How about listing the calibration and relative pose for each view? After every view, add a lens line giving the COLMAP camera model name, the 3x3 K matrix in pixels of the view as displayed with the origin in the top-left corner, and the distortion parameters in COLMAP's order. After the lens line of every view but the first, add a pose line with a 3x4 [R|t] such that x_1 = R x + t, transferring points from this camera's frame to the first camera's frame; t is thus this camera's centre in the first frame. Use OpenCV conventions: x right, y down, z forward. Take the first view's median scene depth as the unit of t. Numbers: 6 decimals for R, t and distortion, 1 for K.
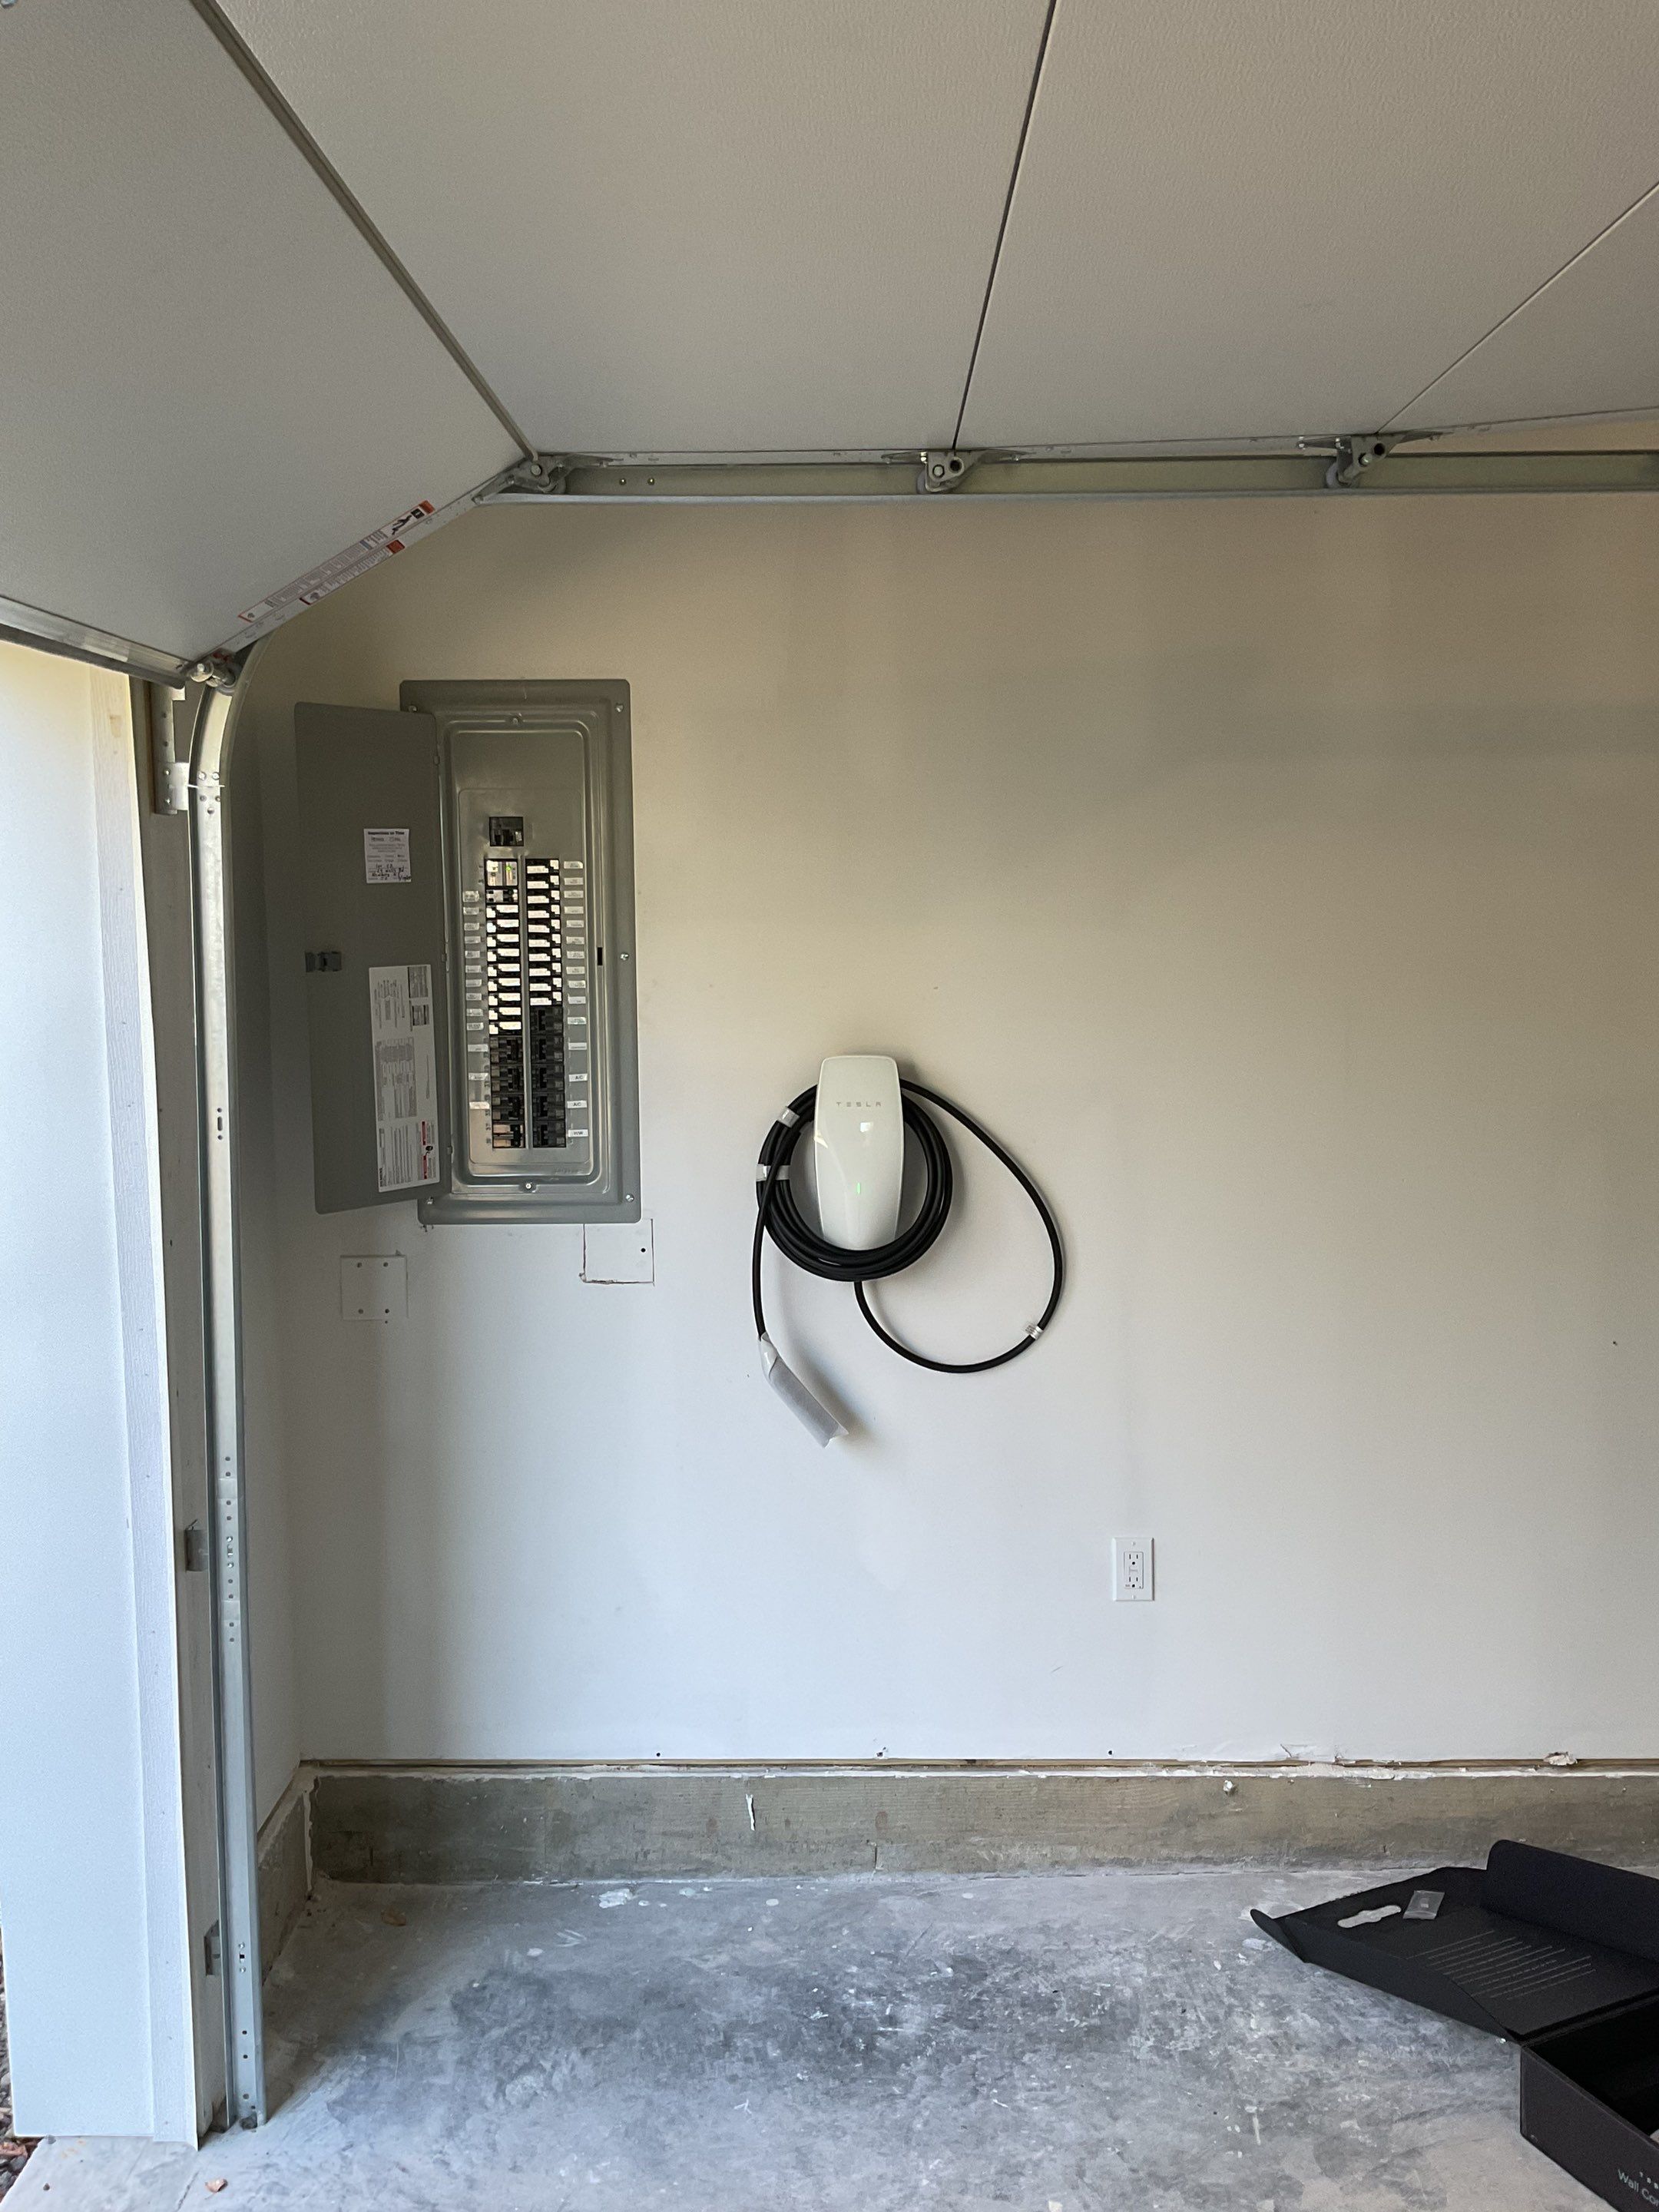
lens RADIAL K [[1911.5, 0, 829.5], [0, 1911.5, 1106.0], [0, 0, 1]] dist [0.138098, -0.281477]
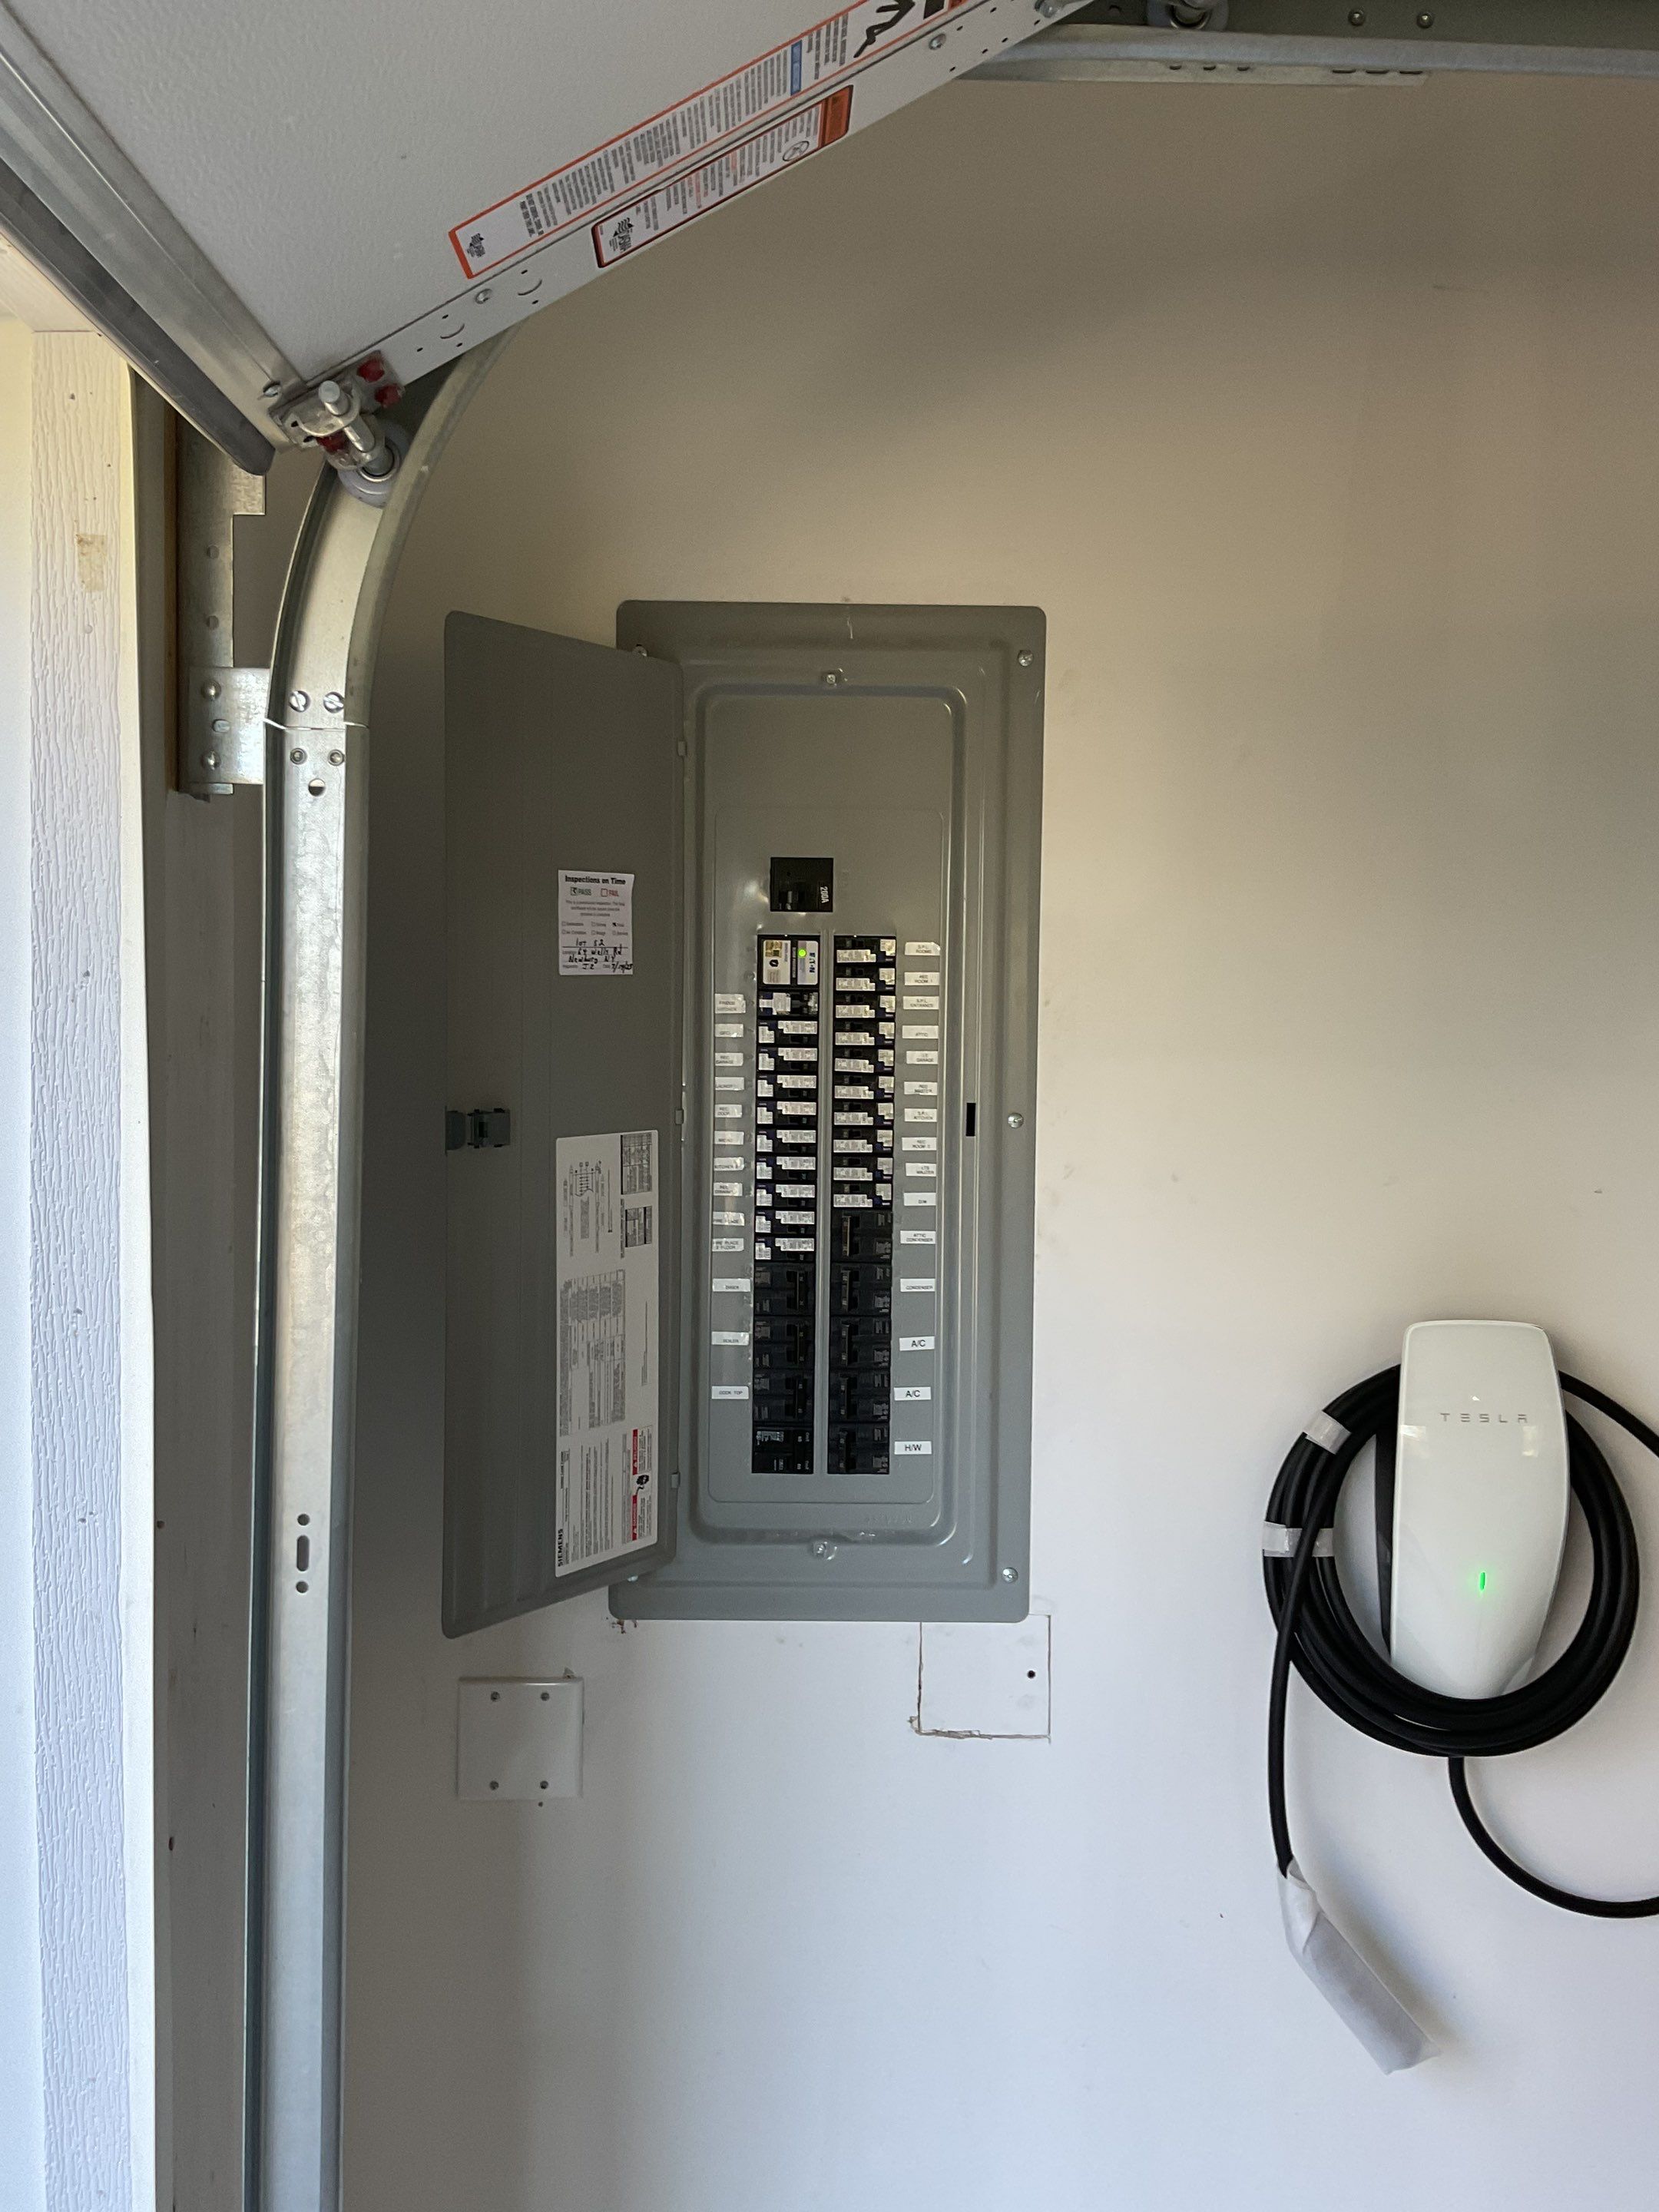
lens RADIAL K [[1911.5, 0, 829.5], [0, 1911.5, 1106.0], [0, 0, 1]] dist [0.138098, -0.281477]
pose [[0.999193, 0.020909, 0.034287, -0.177632], [-0.018964, 0.998245, -0.056103, -0.051309], [-0.035400, 0.055408, 0.997836, 0.470056]]
